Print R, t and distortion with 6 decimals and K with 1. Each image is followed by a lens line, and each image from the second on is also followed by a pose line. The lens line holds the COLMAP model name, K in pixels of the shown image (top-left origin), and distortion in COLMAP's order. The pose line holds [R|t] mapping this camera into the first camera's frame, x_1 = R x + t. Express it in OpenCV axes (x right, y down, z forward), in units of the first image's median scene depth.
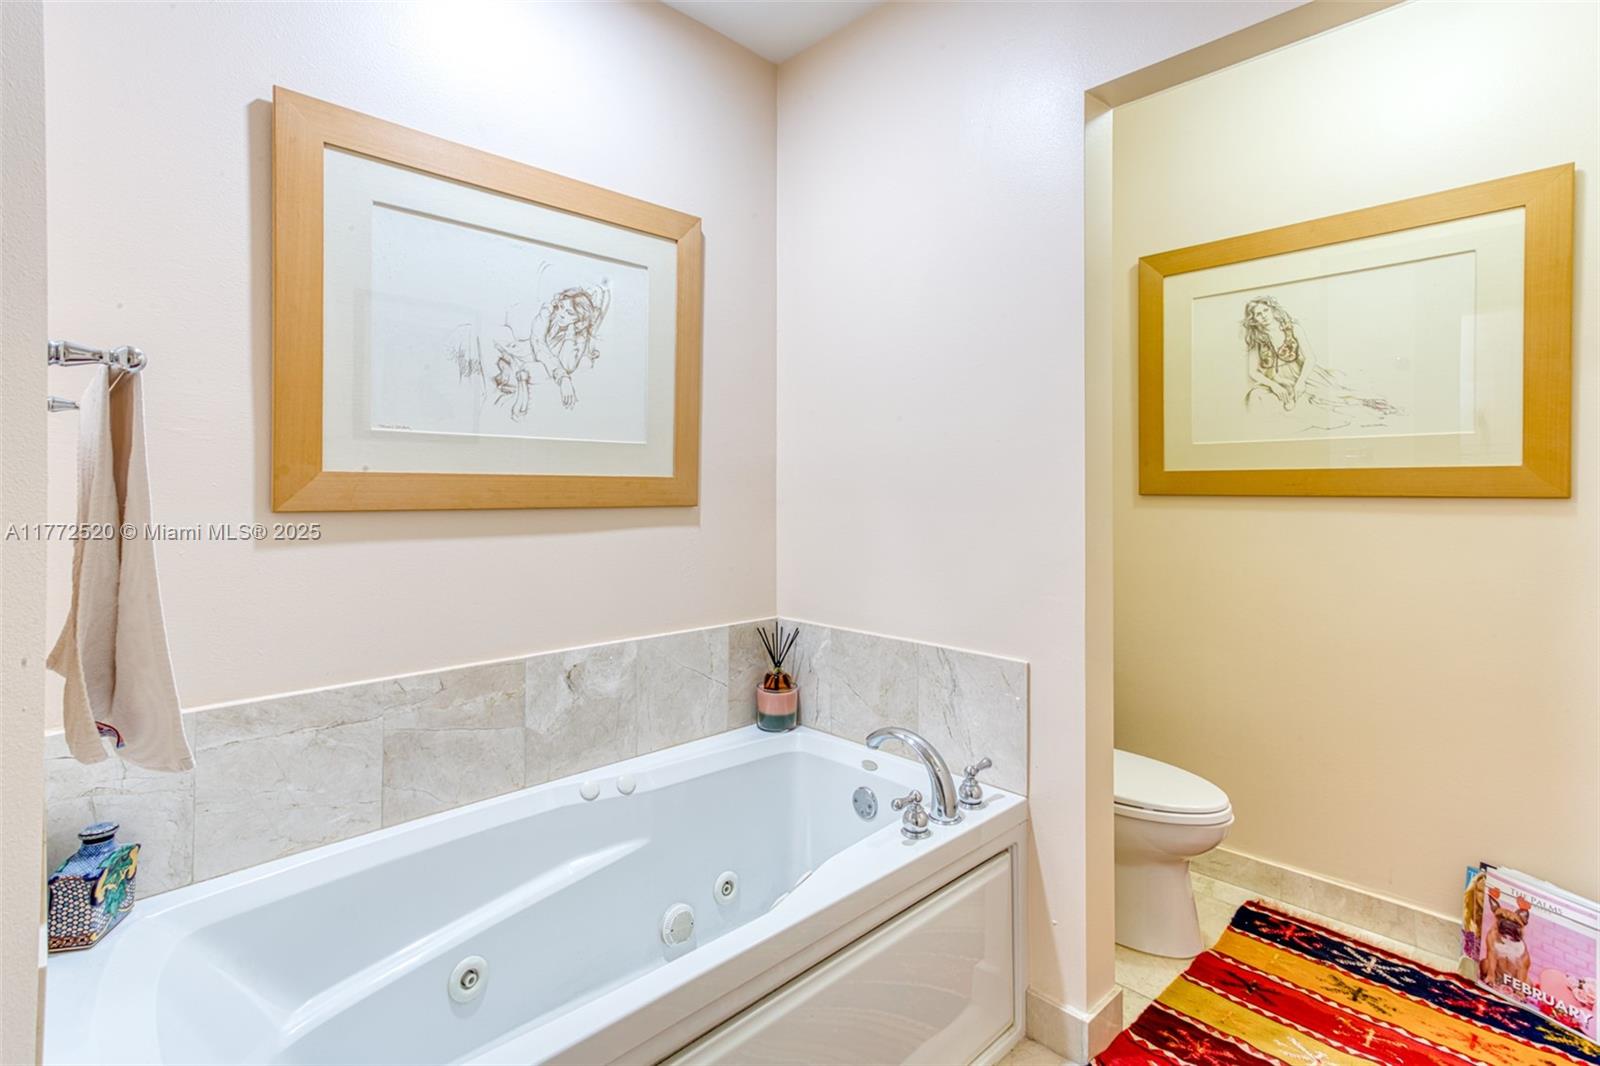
lens RADIAL K [[781.2, 0, 792.6], [0, 781.2, 480.3], [0, 0, 1]] dist [0.013098, 0.006514]
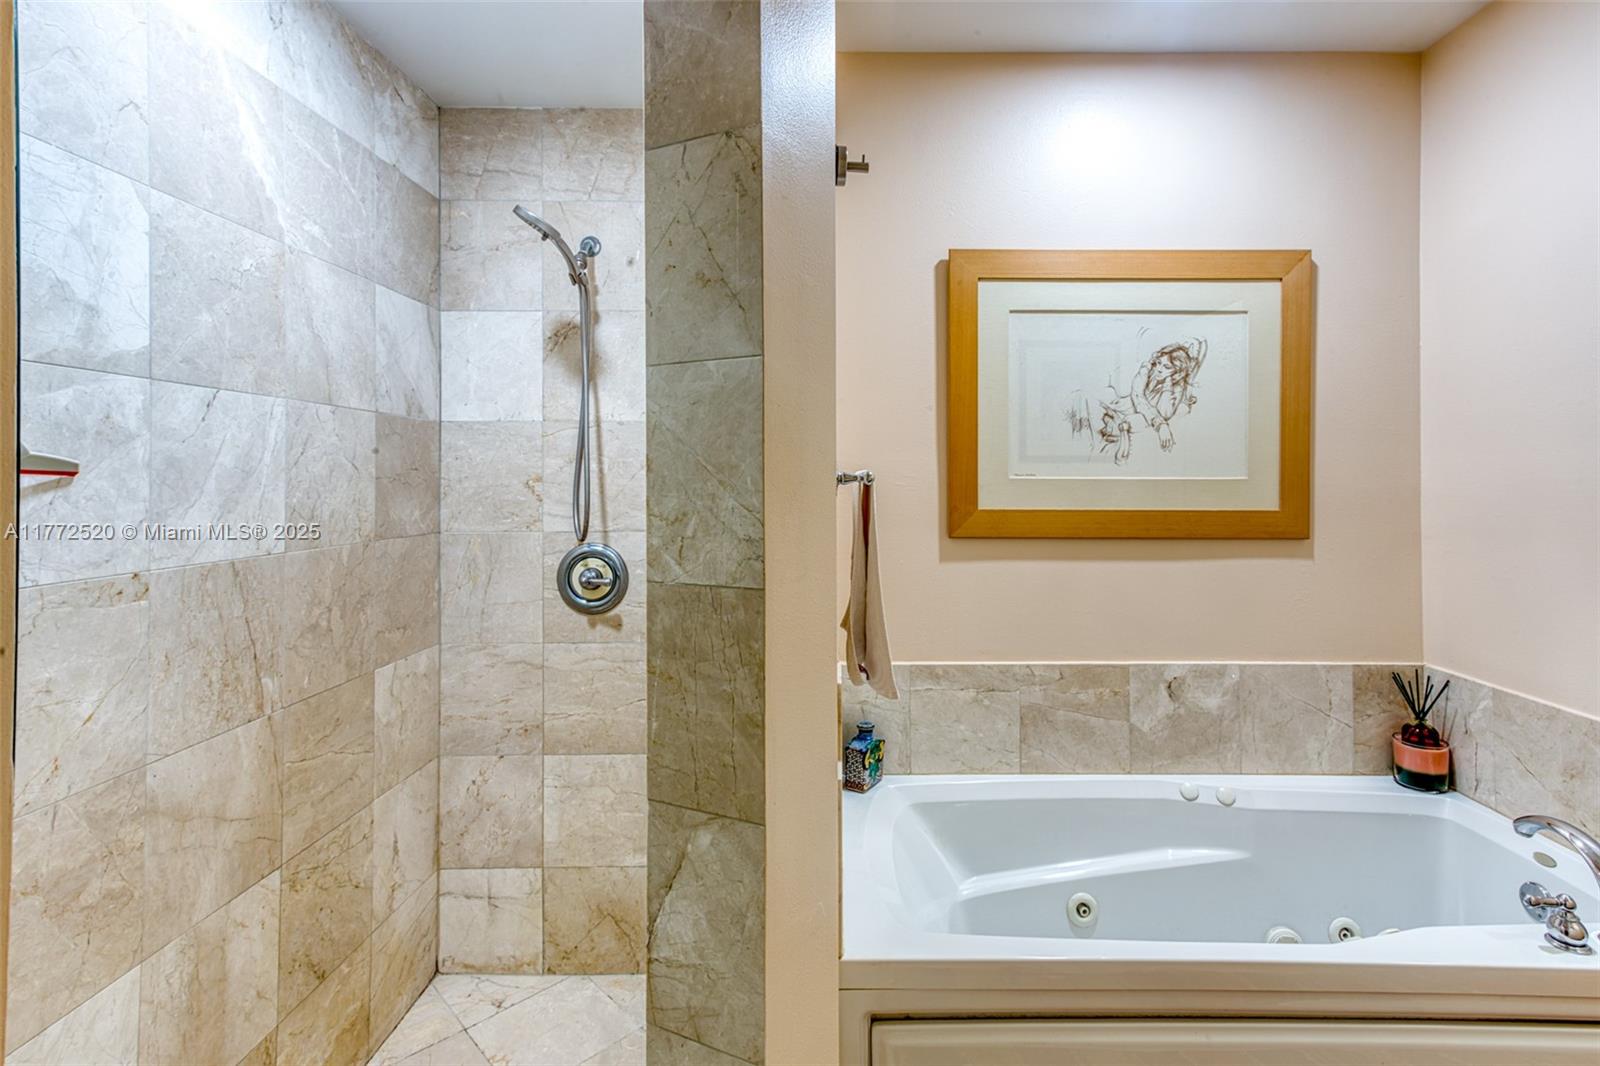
lens RADIAL K [[781.2, 0, 835.4], [0, 781.2, 471.5], [0, 0, 1]] dist [0.013098, 0.006514]
pose [[0.719838, -0.010114, -0.694068, 0.164783], [0.008728, 0.999947, -0.005519, -0.062309], [0.694087, -0.002085, 0.719888, -0.163855]]
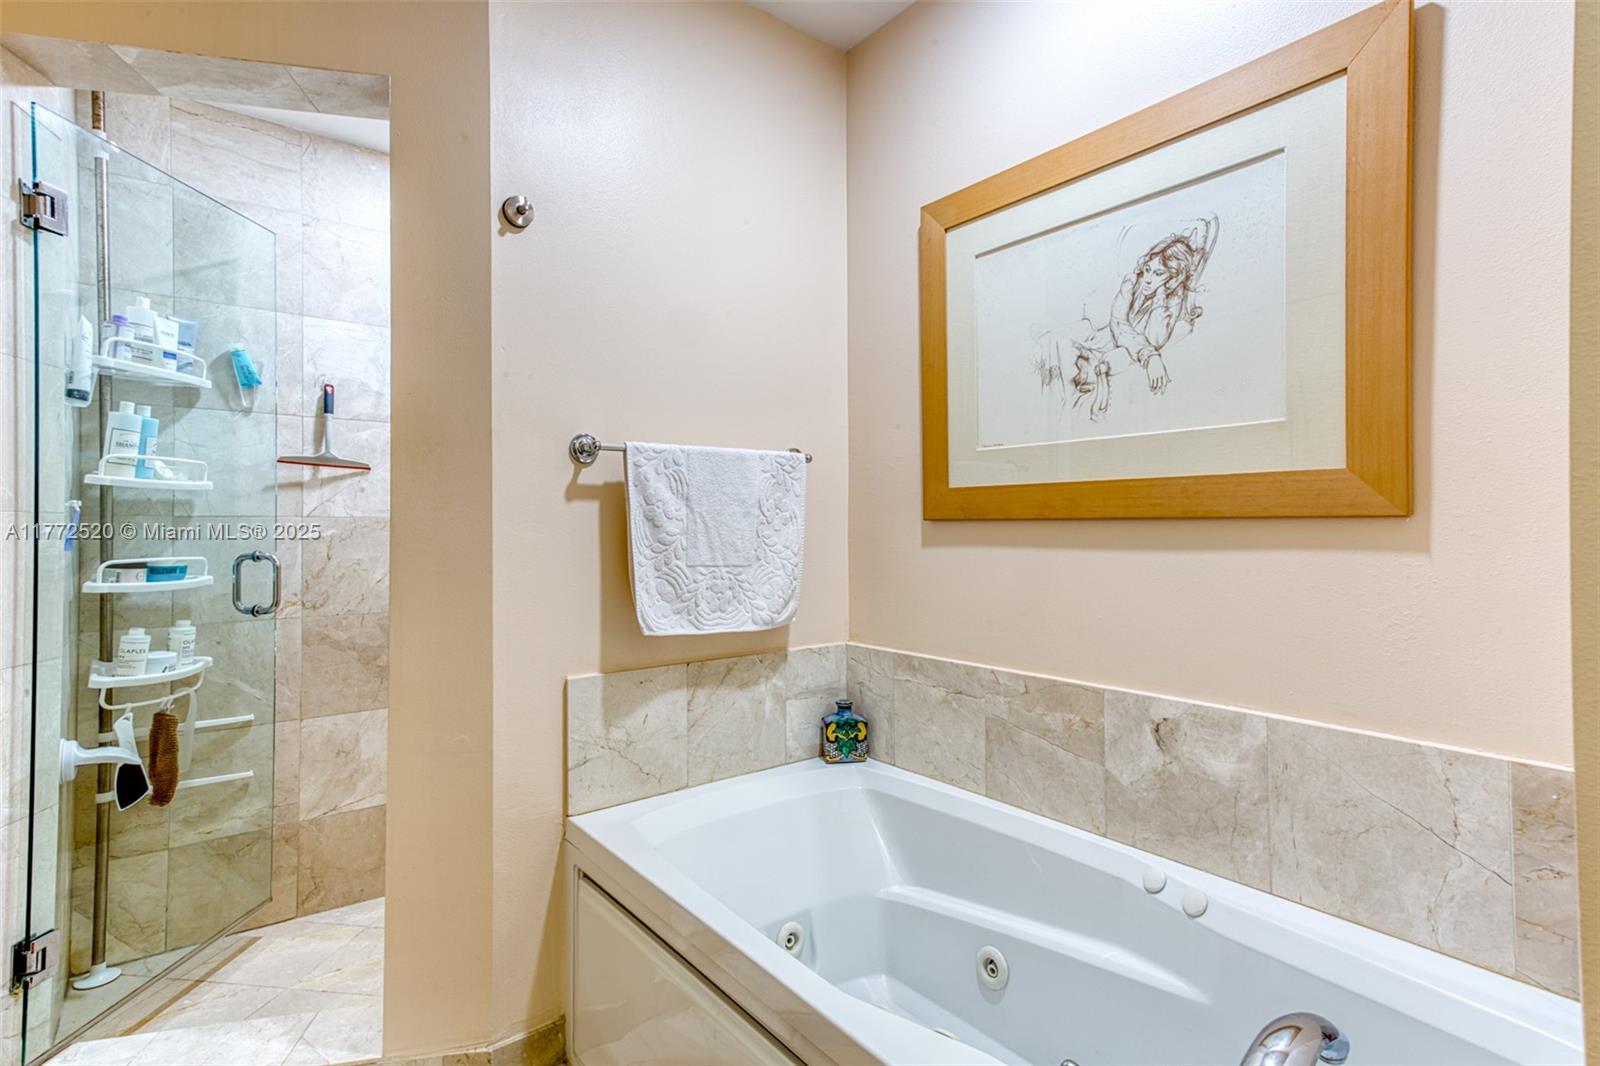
lens RADIAL K [[781.2, 0, 796.4], [0, 781.2, 518.1], [0, 0, 1]] dist [0.013098, 0.006514]
pose [[-0.114197, -0.014545, -0.993352, 0.569610], [0.011101, 0.999812, -0.015916, 0.045240], [0.993396, -0.012845, -0.114014, 0.752702]]
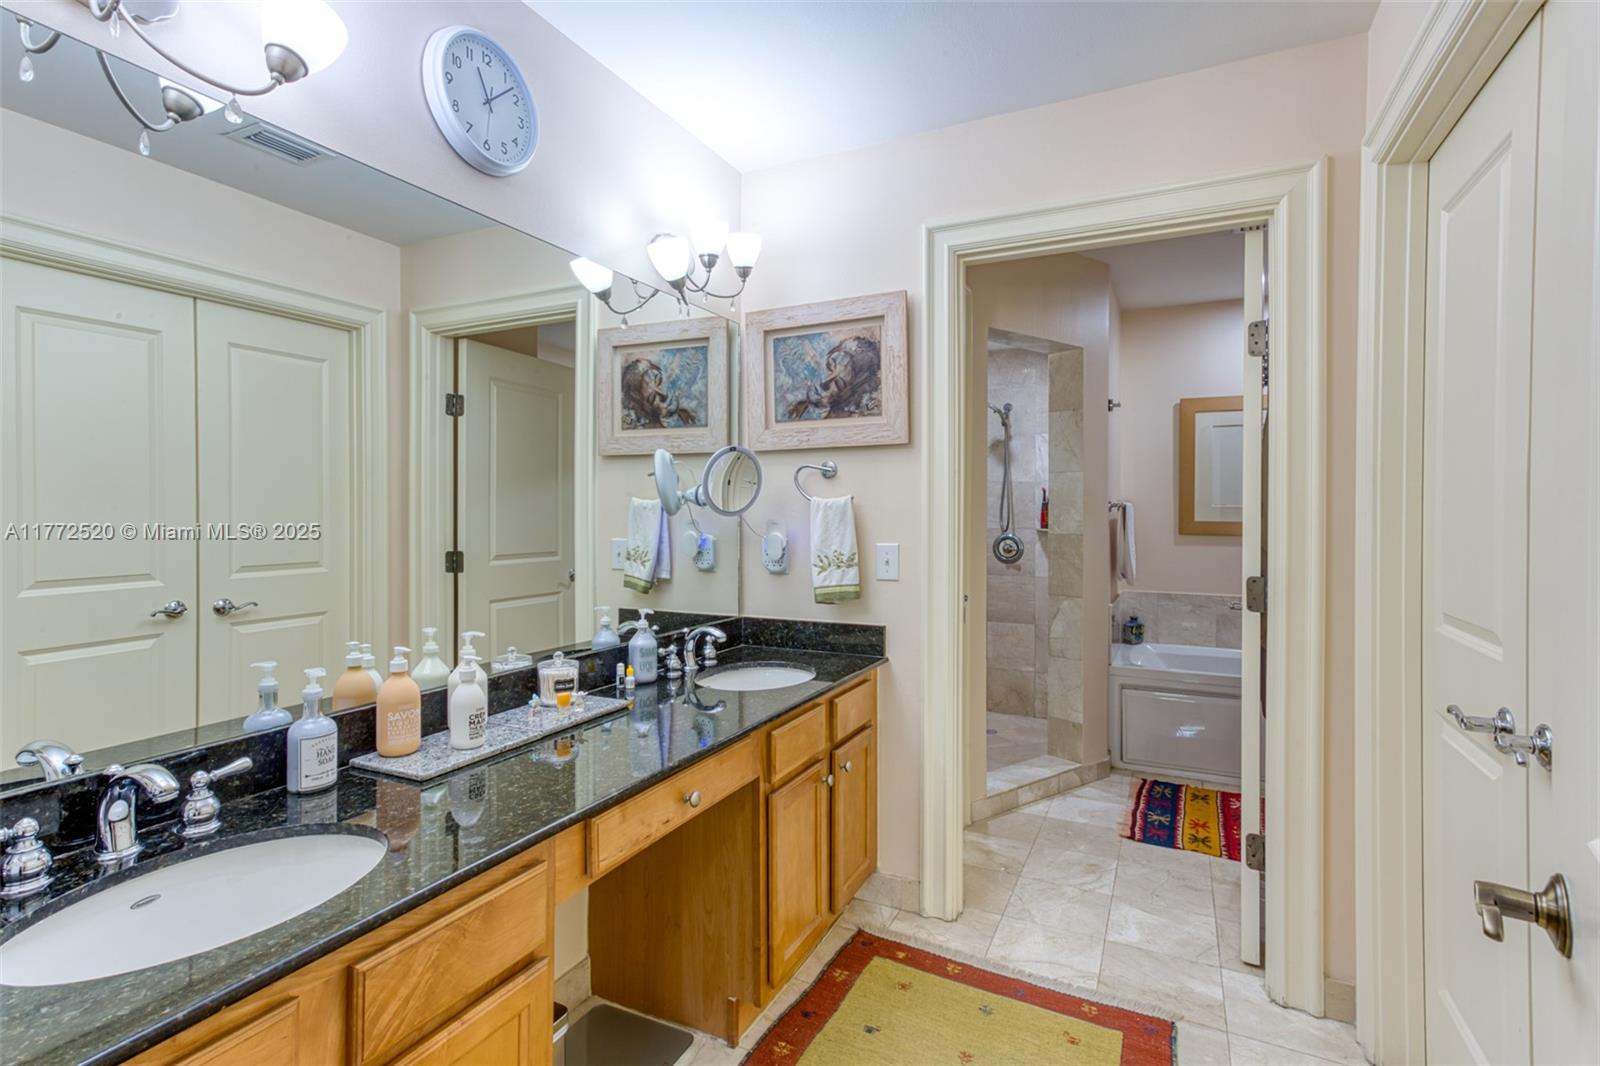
lens RADIAL K [[781.2, 0, 786.6], [0, 781.2, 517.5], [0, 0, 1]] dist [0.013098, 0.006514]
pose [[0.330166, 0.006742, -0.943899, 1.428530], [0.004069, 0.999955, 0.008566, -0.047615], [0.943914, -0.006669, 0.330123, -1.215523]]
